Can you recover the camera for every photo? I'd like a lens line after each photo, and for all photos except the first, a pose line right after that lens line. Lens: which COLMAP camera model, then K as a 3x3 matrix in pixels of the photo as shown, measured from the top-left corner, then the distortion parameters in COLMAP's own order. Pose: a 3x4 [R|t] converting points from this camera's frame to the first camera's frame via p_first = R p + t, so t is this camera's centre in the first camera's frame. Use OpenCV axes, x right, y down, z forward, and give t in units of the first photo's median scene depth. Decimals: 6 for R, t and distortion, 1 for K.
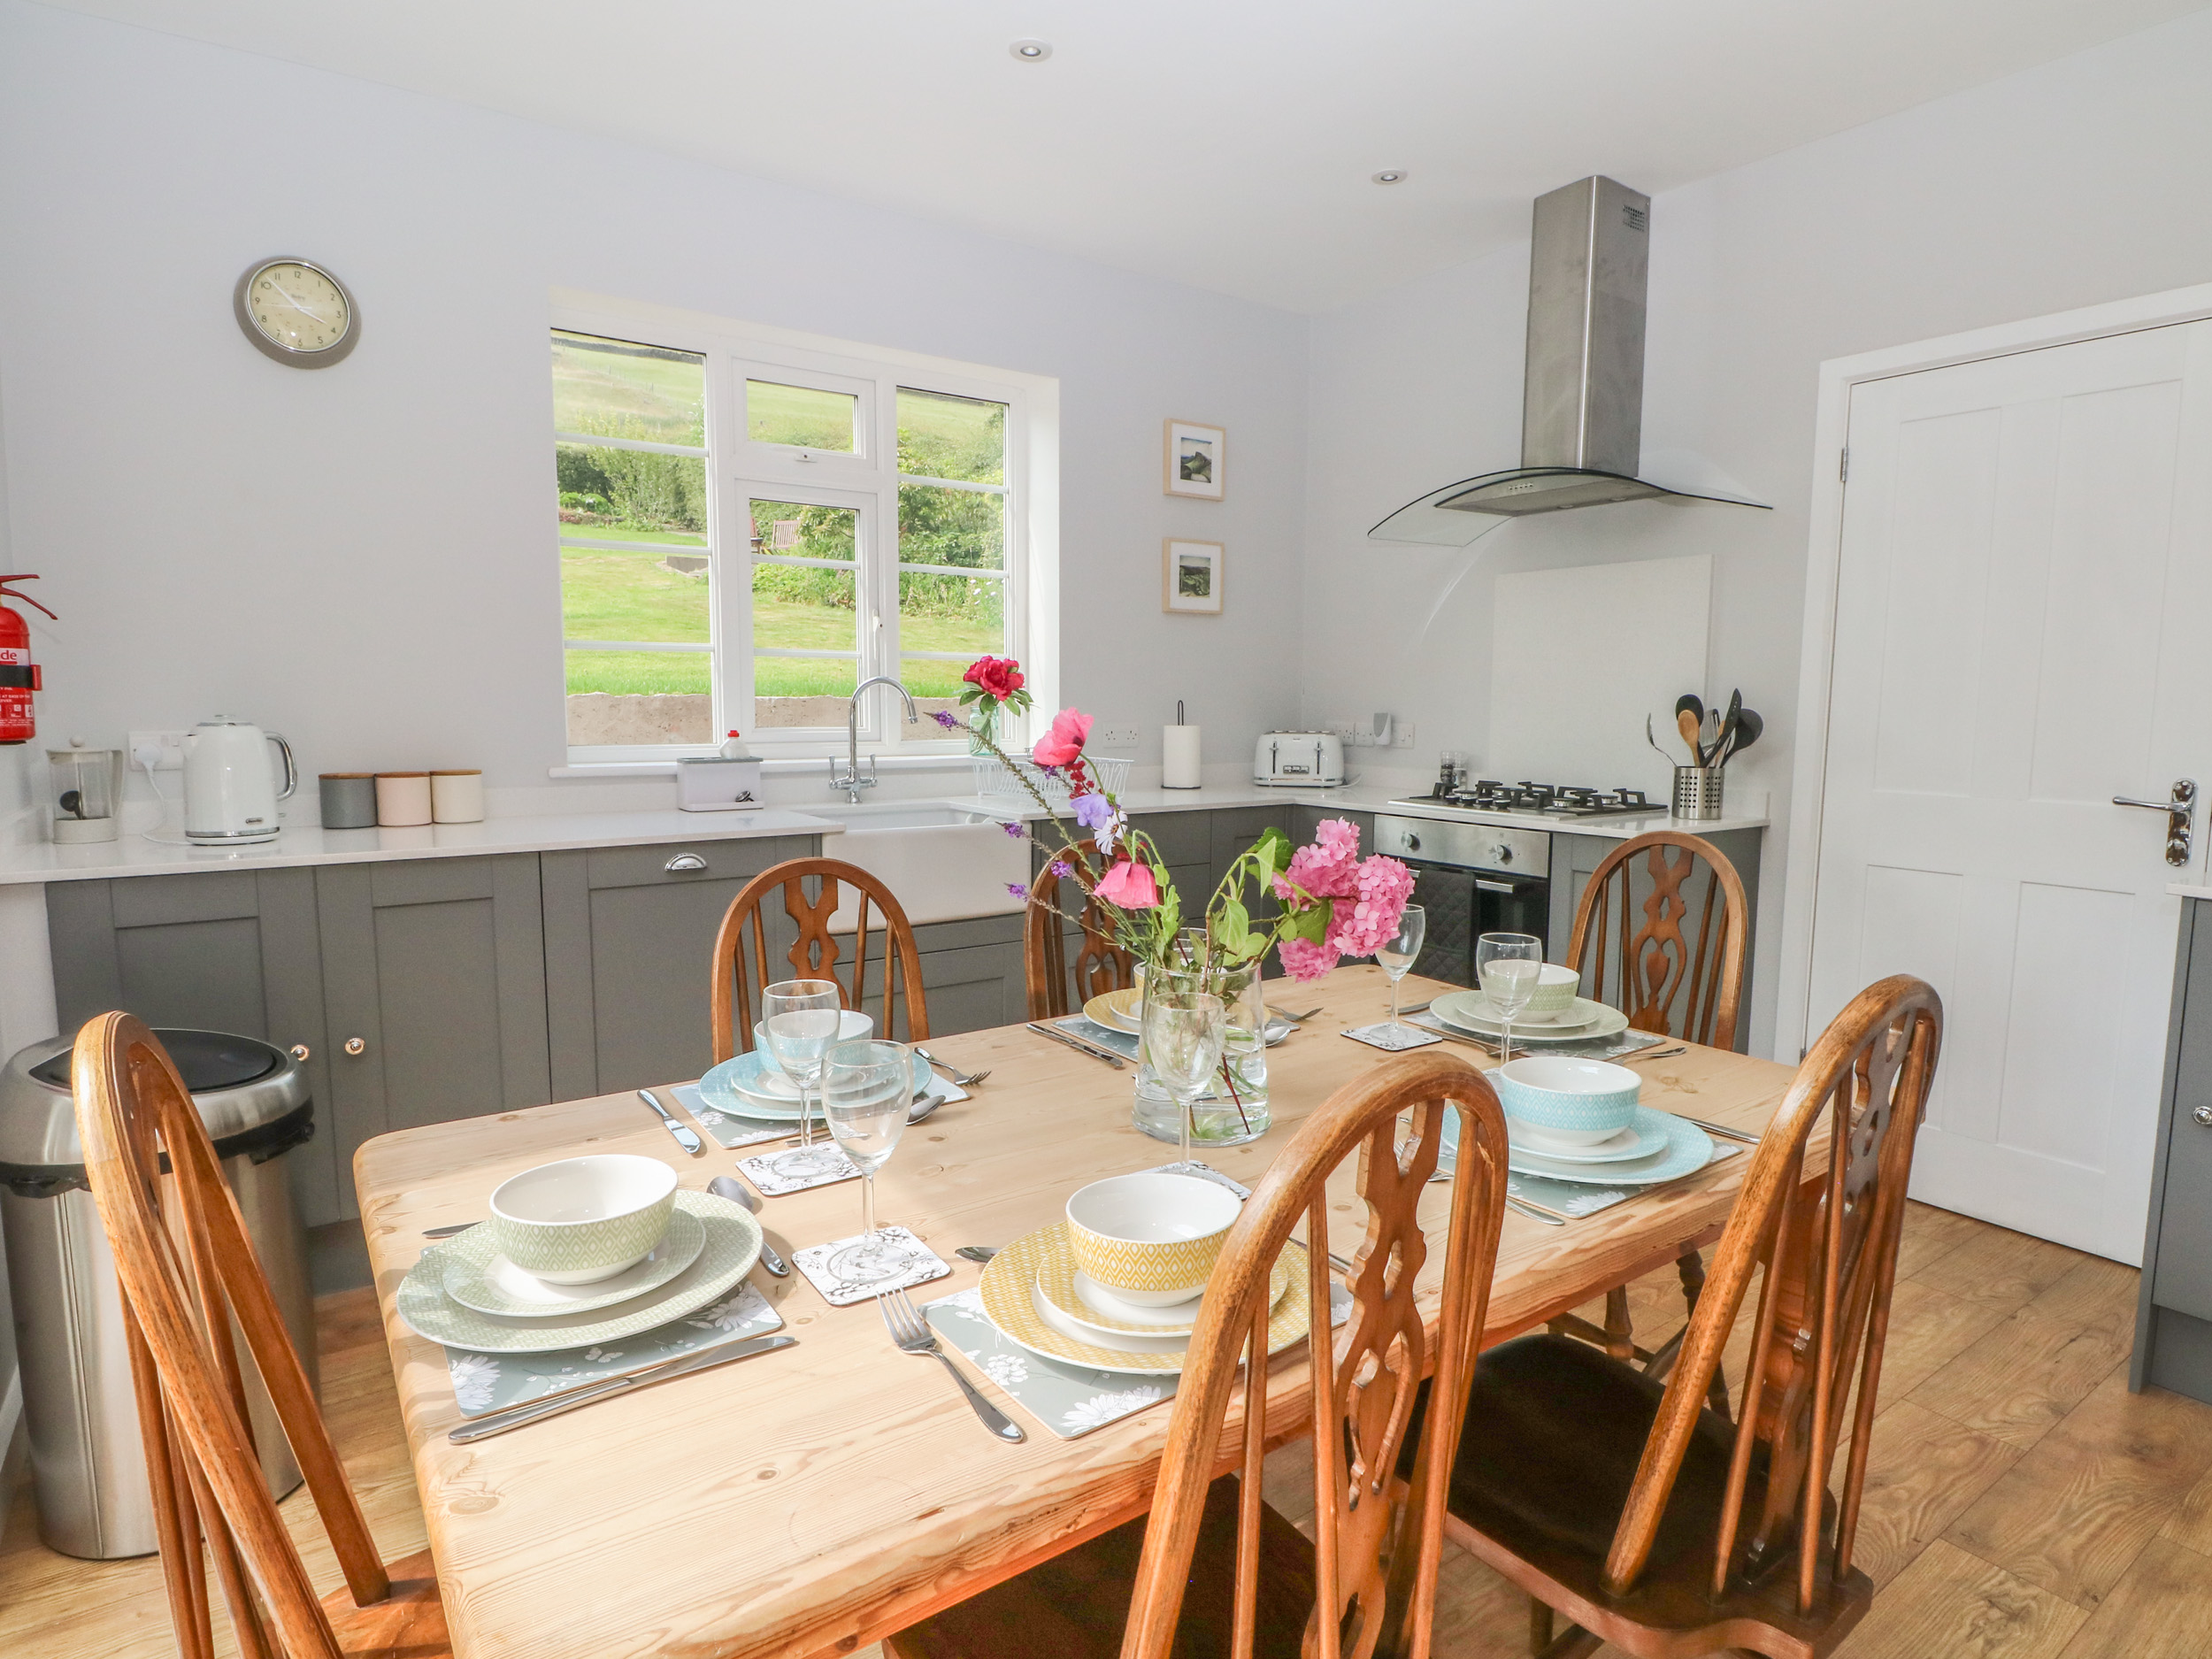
lens RADIAL K [[1215.9, 0, 1106.0], [0, 1215.9, 829.5], [0, 0, 1]] dist [0.002107, -0.013987]
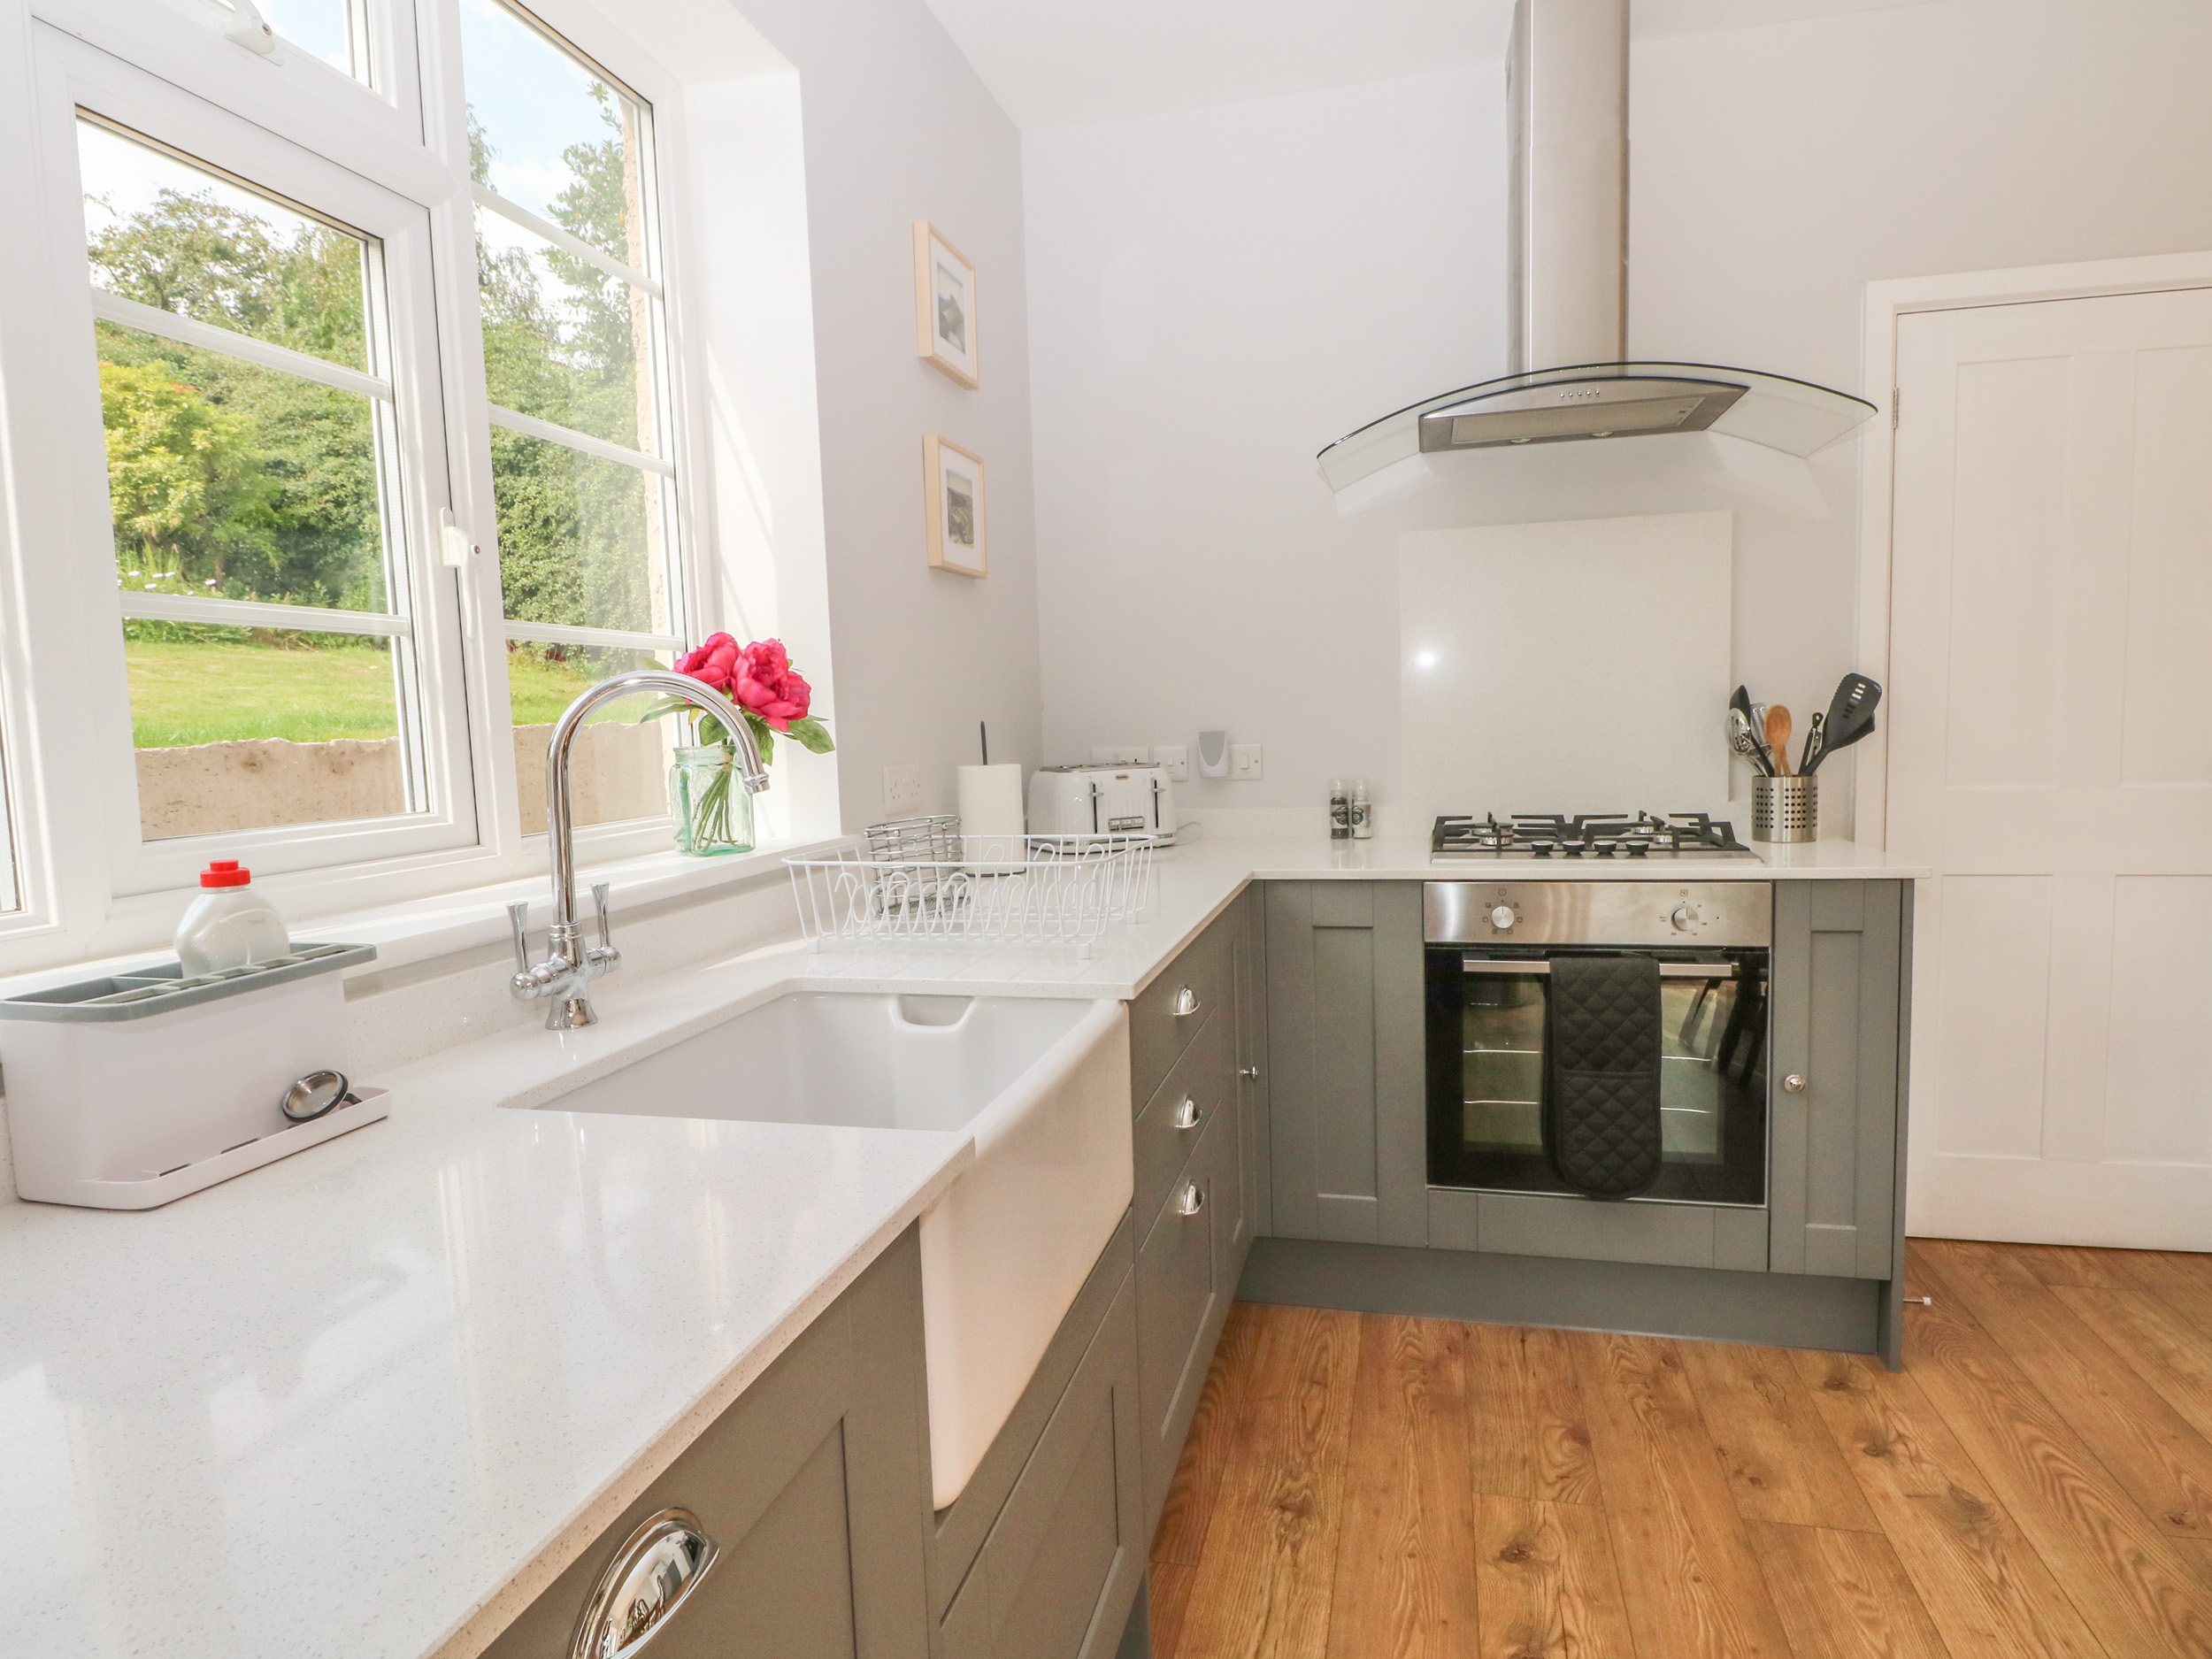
lens RADIAL K [[1215.9, 0, 1106.0], [0, 1215.9, 829.5], [0, 0, 1]] dist [0.002107, -0.013987]
pose [[0.747782, -0.091374, 0.657627, -0.341292], [0.108644, 0.993974, 0.014570, -0.072104], [-0.654995, 0.060552, 0.753203, 0.662213]]
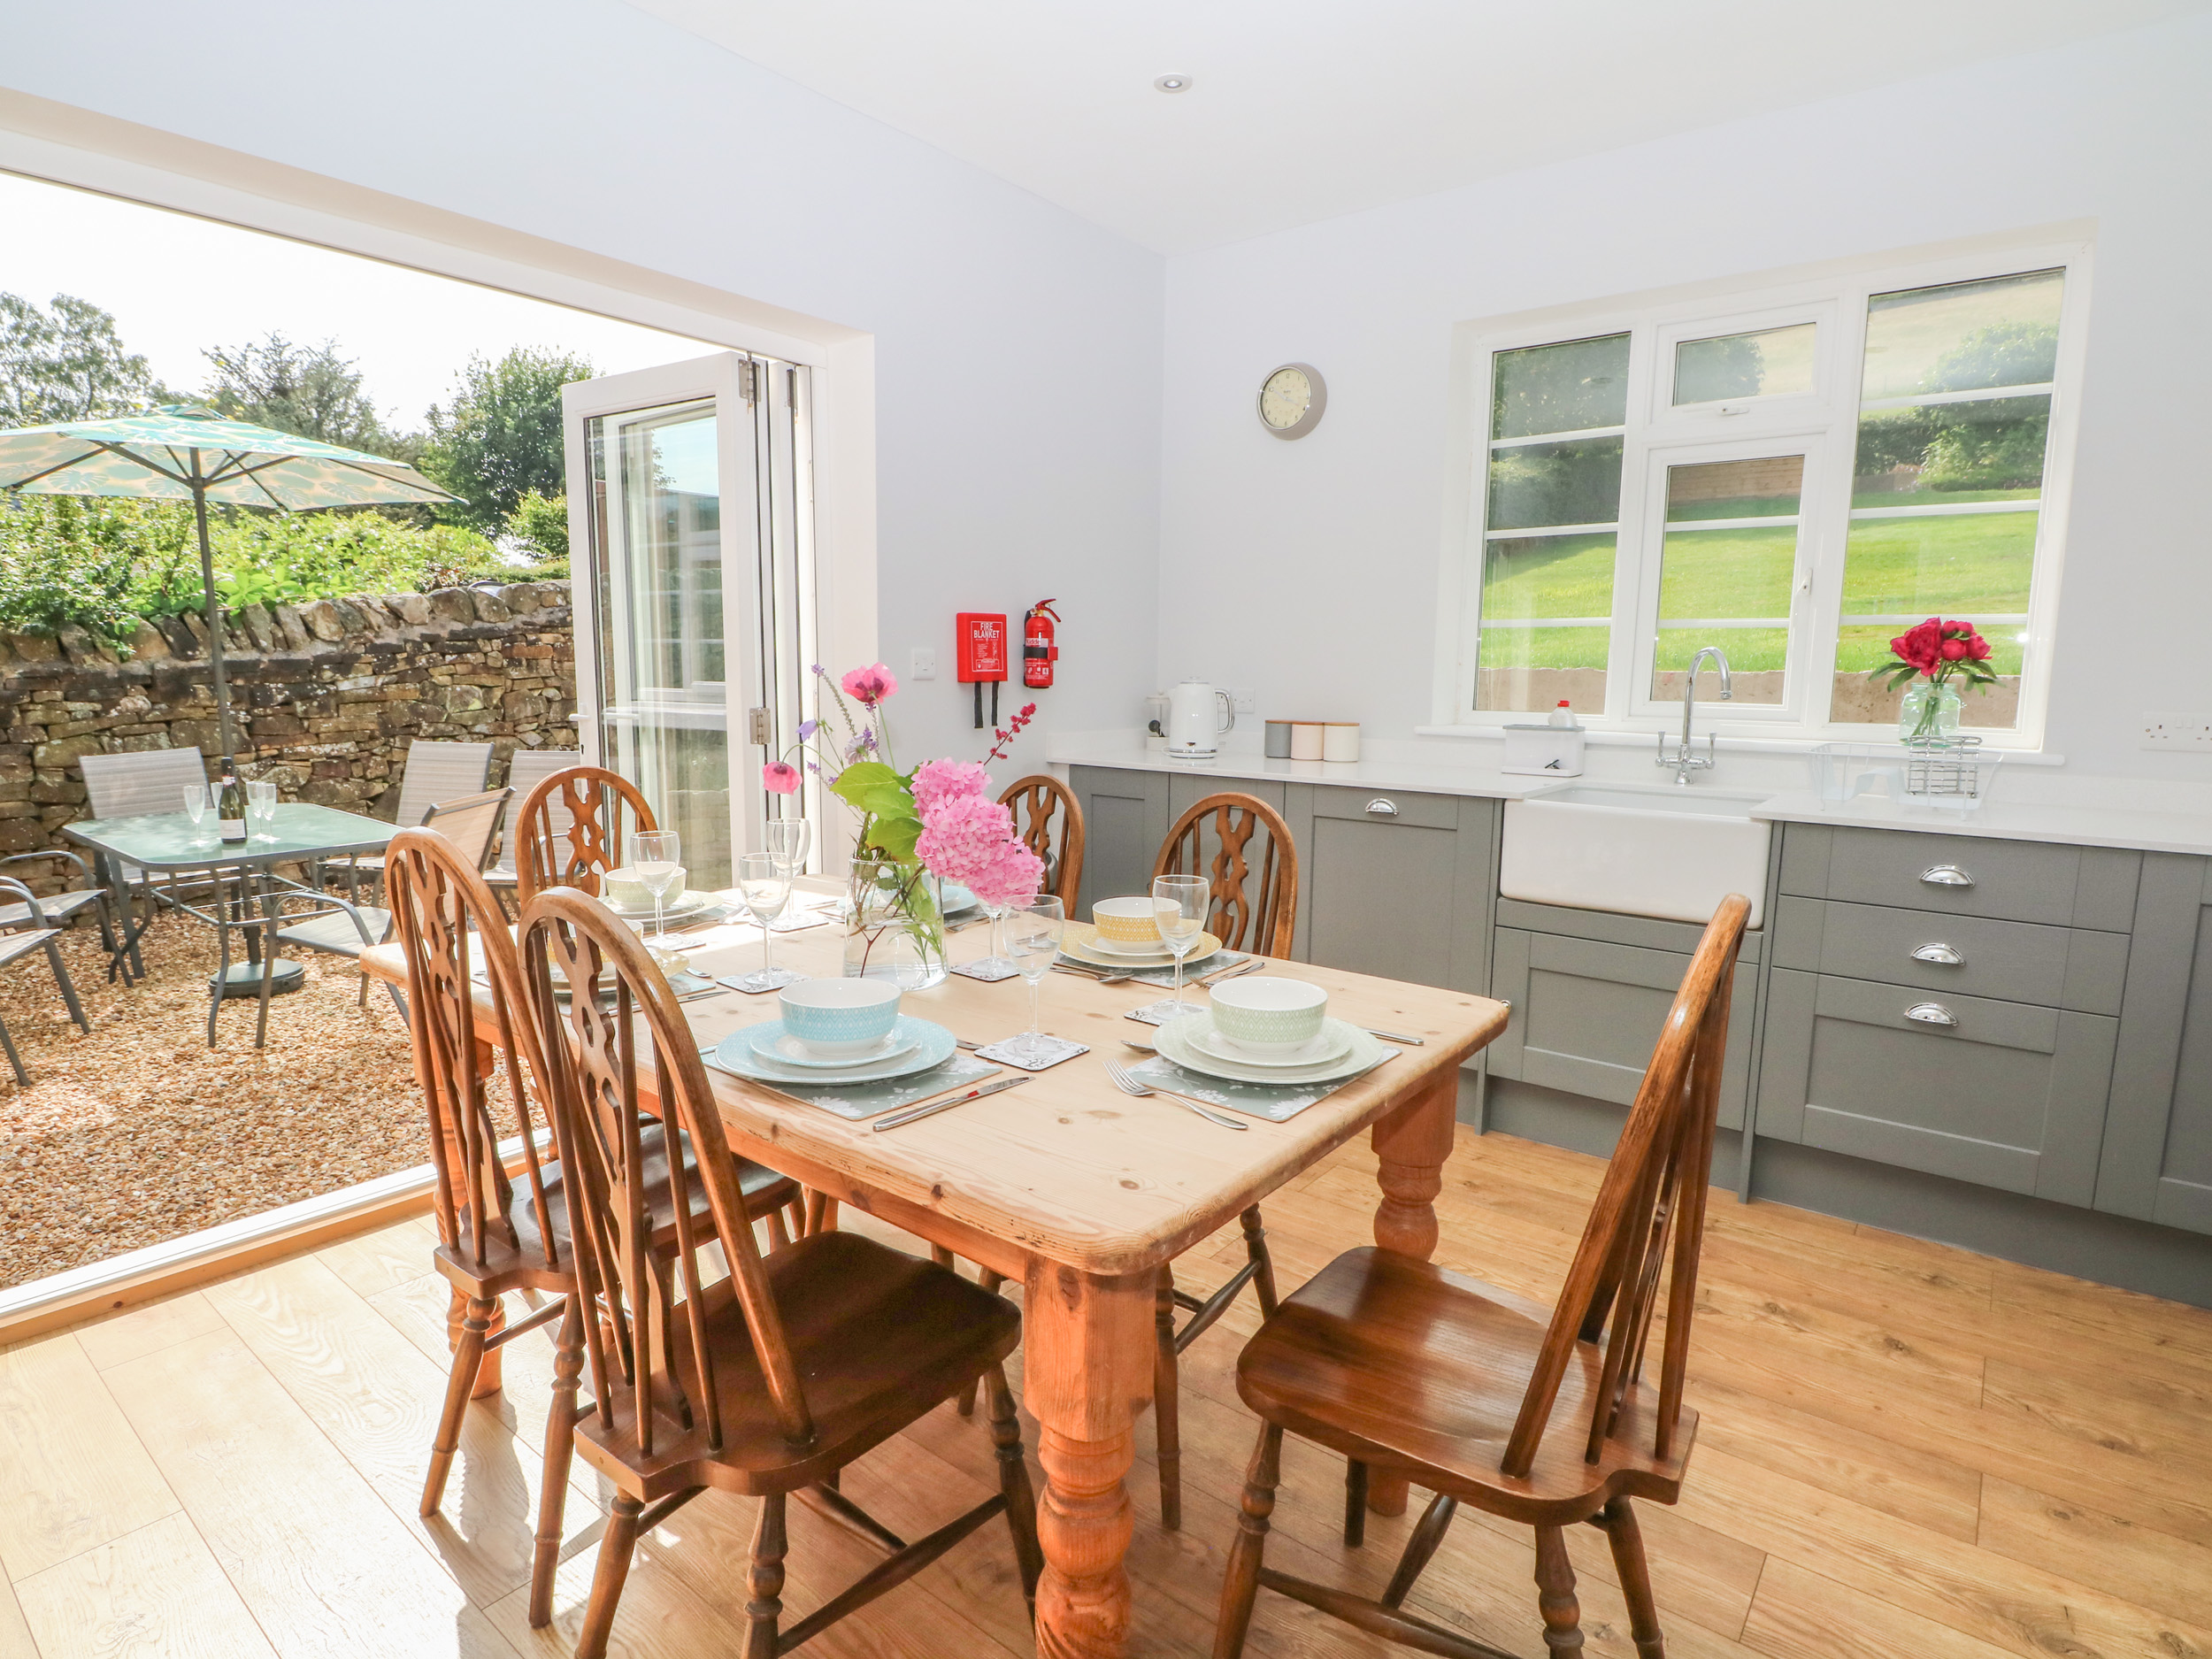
lens RADIAL K [[1215.9, 0, 1106.0], [0, 1215.9, 829.5], [0, 0, 1]] dist [0.002107, -0.013987]
pose [[0.290498, 0.126975, -0.948414, 0.586849], [-0.113669, 0.988718, 0.097554, -0.029430], [0.950100, 0.079466, 0.301654, 0.320211]]
